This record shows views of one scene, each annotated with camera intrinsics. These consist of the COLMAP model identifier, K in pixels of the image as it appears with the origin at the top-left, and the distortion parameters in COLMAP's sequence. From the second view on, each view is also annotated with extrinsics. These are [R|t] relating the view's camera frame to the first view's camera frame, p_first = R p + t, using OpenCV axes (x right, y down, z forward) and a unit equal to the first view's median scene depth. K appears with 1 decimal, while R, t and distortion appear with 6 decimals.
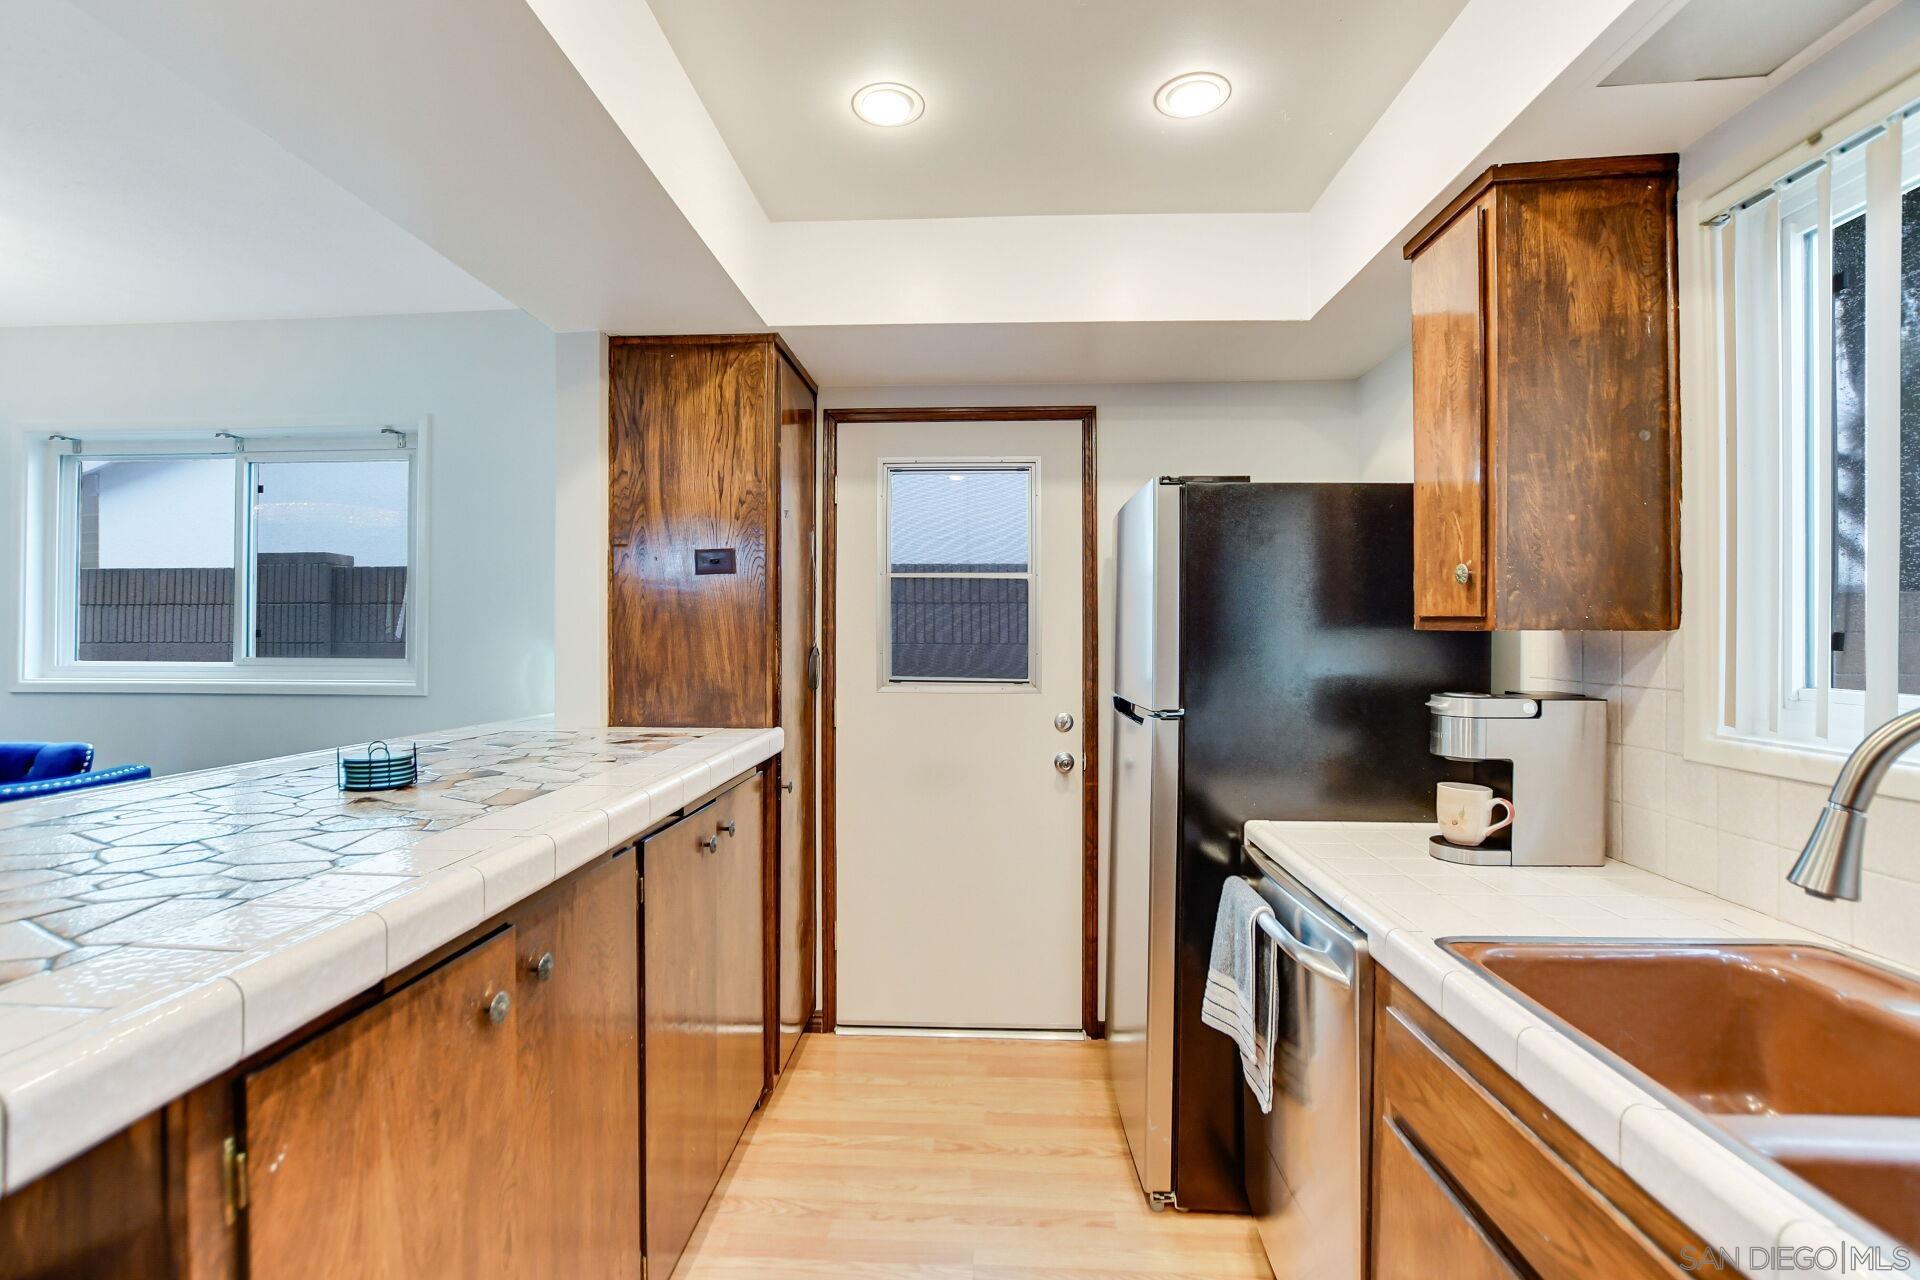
lens RADIAL K [[868.3, 0, 950.0], [0, 868.3, 633.3], [0, 0, 1]] dist [-0.015607, 0.000617]
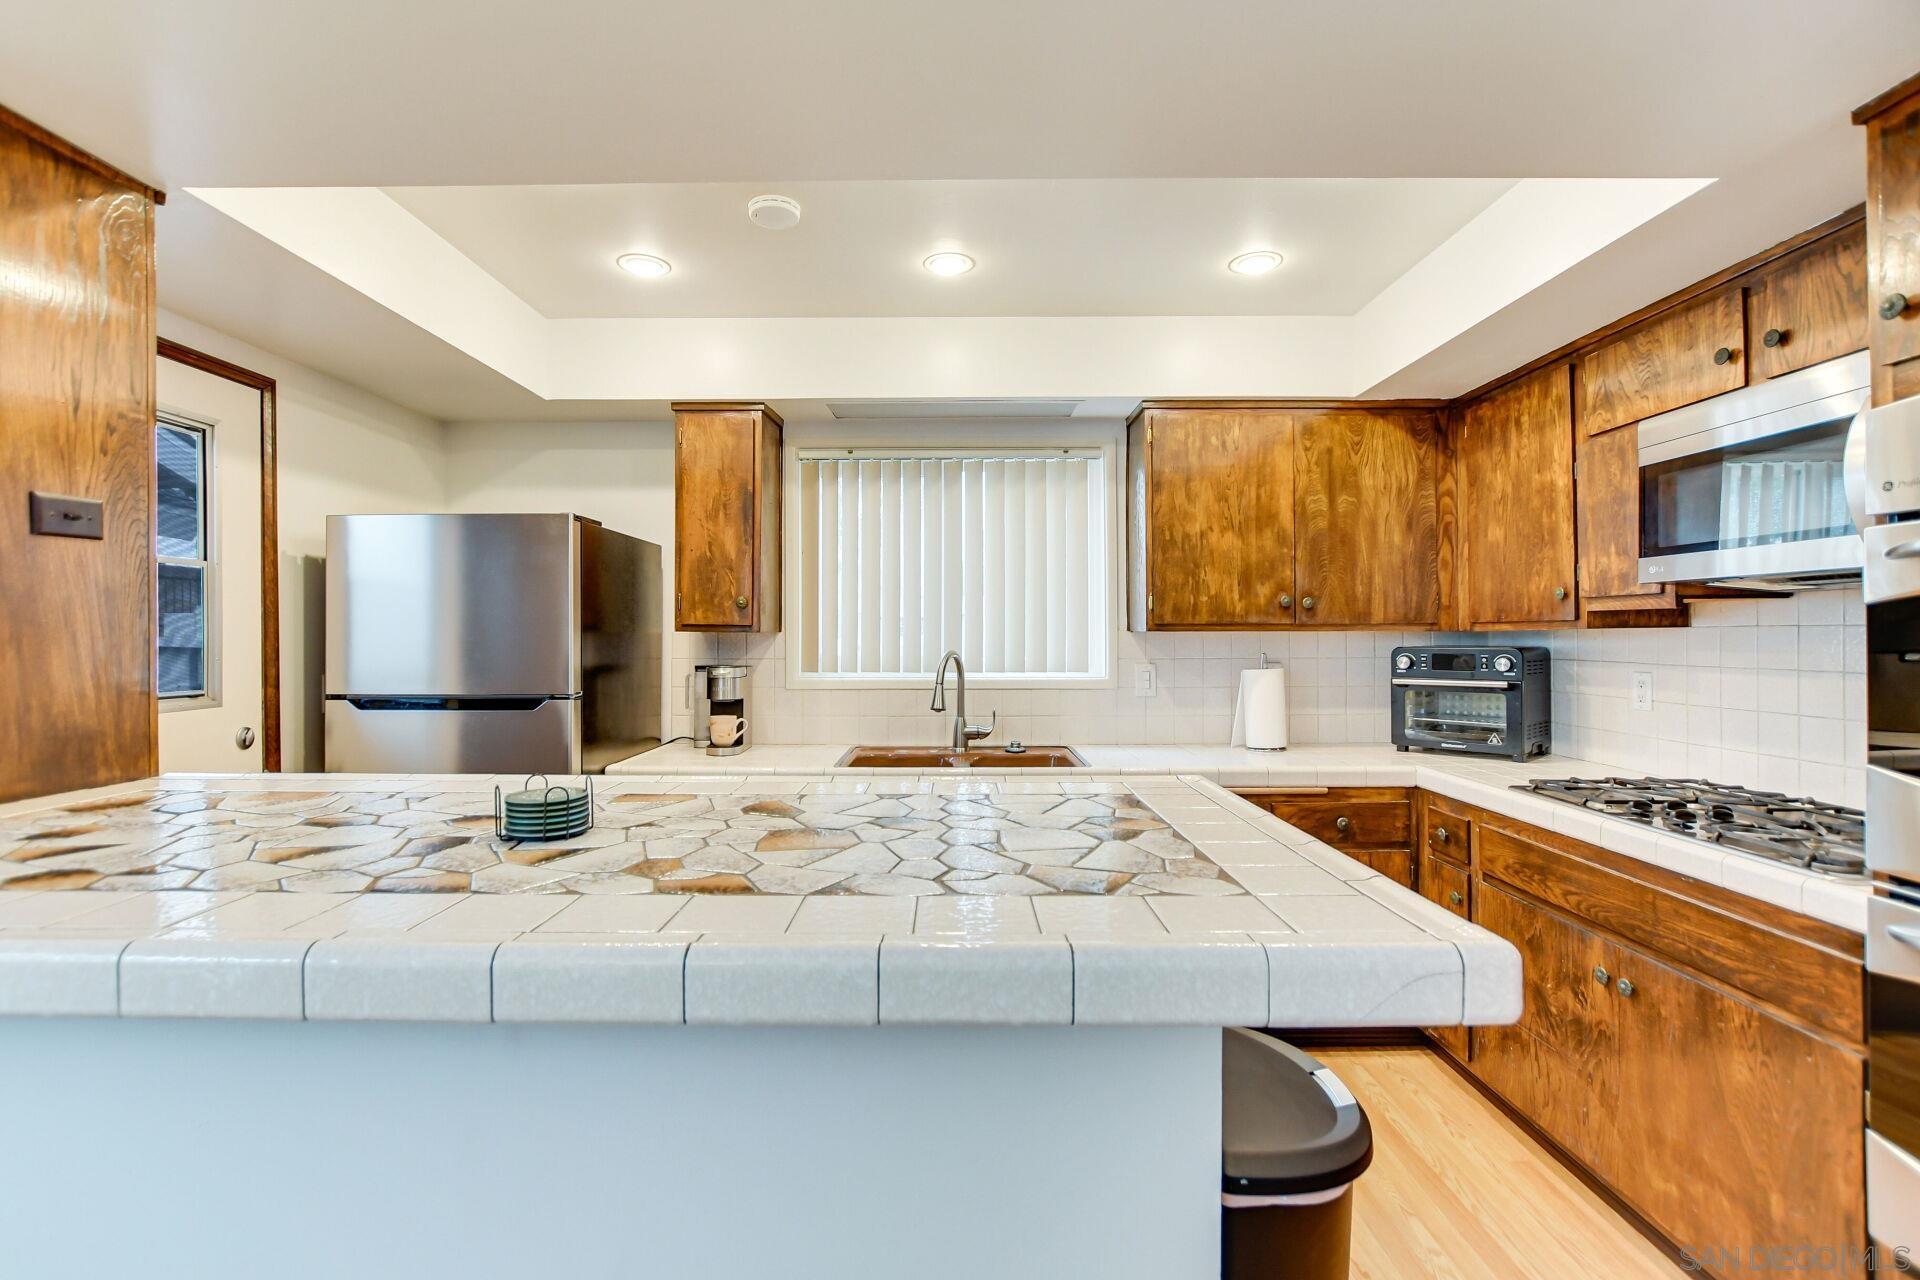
lens RADIAL K [[855.7, 0, 954.9], [0, 855.7, 637.9], [0, 0, 1]] dist [-0.019348, 0.000766]
pose [[-0.052753, -0.006266, 0.998588, -0.885575], [0.000892, 0.999980, 0.006322, -0.001497], [-0.998607, 0.001225, -0.052747, 0.416839]]
